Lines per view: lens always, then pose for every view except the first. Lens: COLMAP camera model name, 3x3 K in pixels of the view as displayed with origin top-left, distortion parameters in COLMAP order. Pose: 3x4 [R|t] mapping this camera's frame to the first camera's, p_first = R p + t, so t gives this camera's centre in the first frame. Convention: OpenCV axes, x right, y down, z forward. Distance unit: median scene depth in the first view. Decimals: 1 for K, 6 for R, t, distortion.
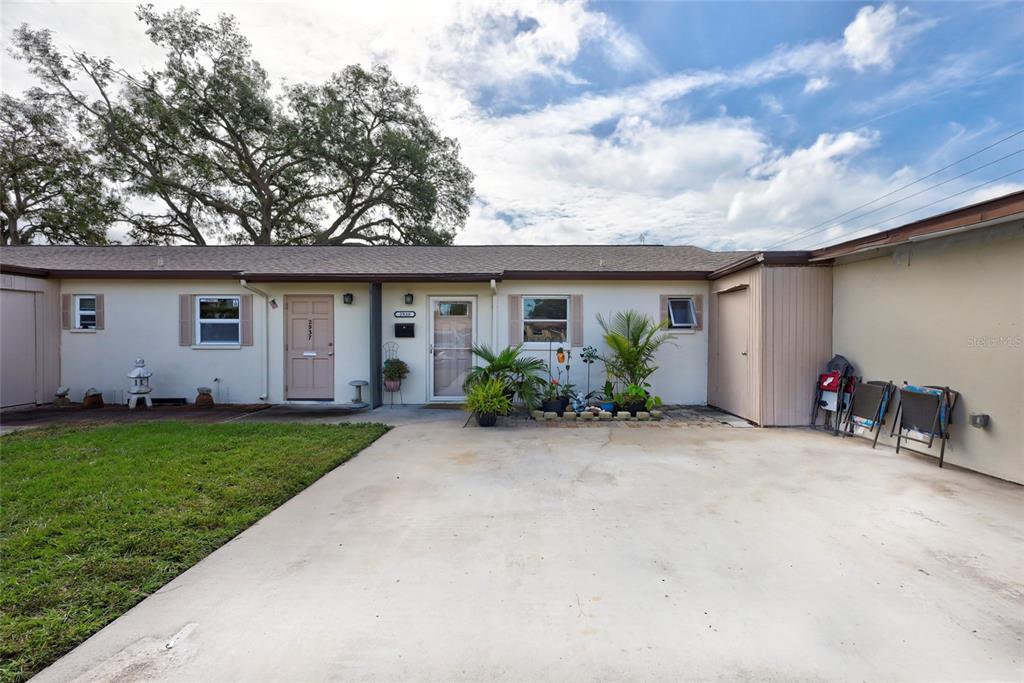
lens RADIAL K [[480.0, 0, 512.4], [0, 480.0, 340.4], [0, 0, 1]] dist [0.002053, 0.000199]
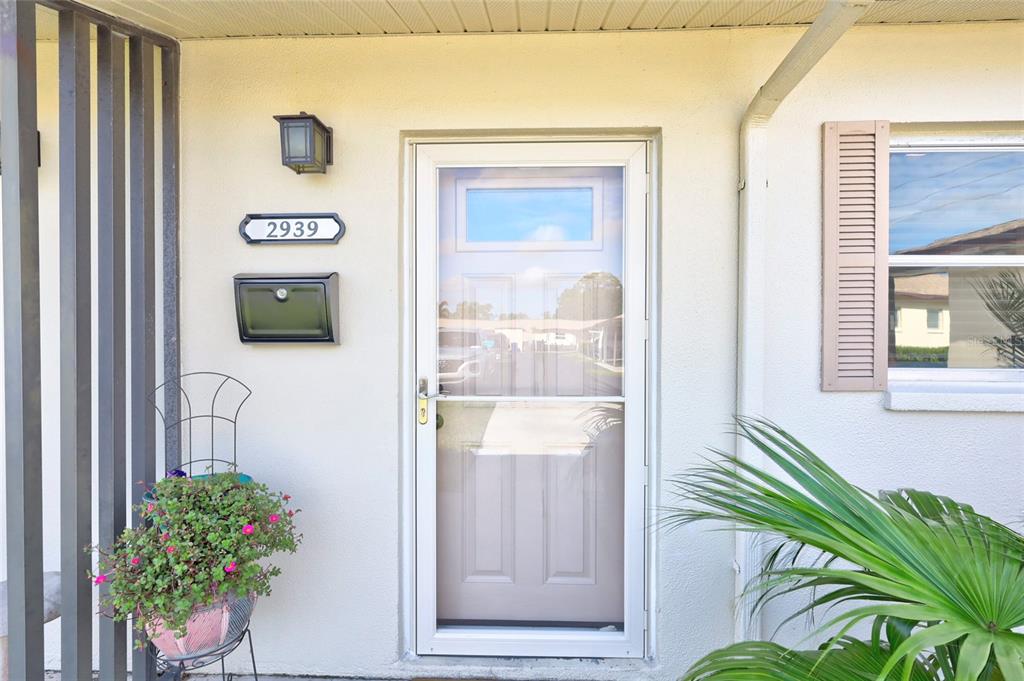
lens RADIAL K [[480.0, 0, 512.4], [0, 480.0, 339.4], [0, 0, 1]] dist [0.002053, 0.000199]
pose [[0.999464, 0.002371, -0.032649, -0.133872], [-0.002202, 0.999984, 0.005213, -0.010585], [0.032661, -0.005138, 0.999453, 0.856281]]
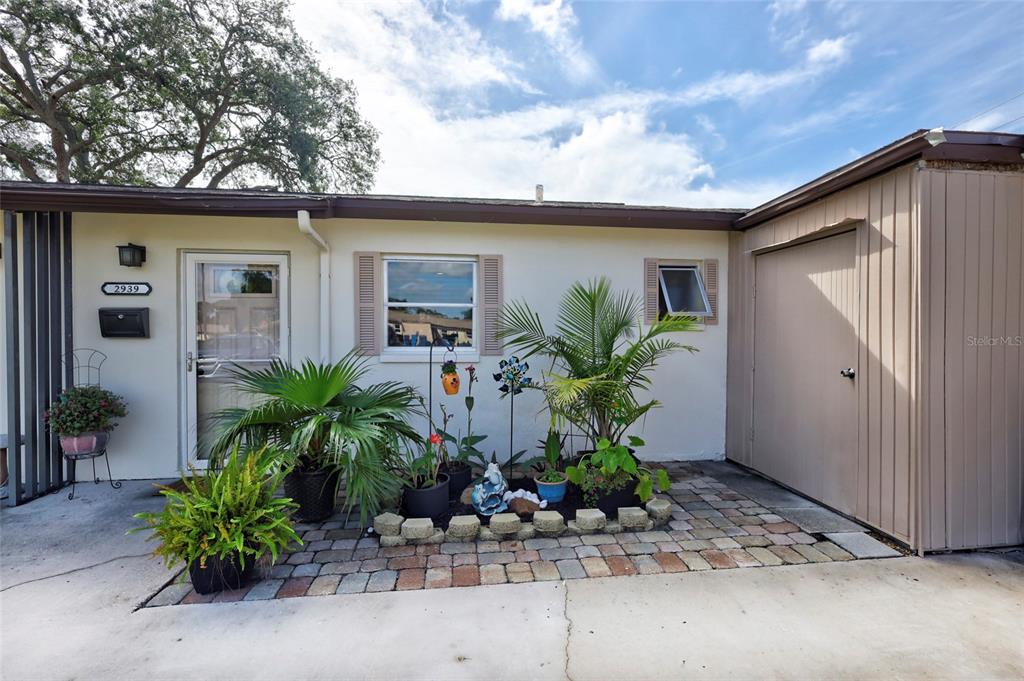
lens RADIAL K [[480.0, 0, 512.4], [0, 480.0, 339.4], [0, 0, 1]] dist [0.002053, 0.000199]
pose [[0.990651, -0.001514, 0.136414, 0.091753], [0.001271, 0.999997, 0.001865, -0.005719], [-0.136416, -0.001675, 0.990650, 0.514187]]
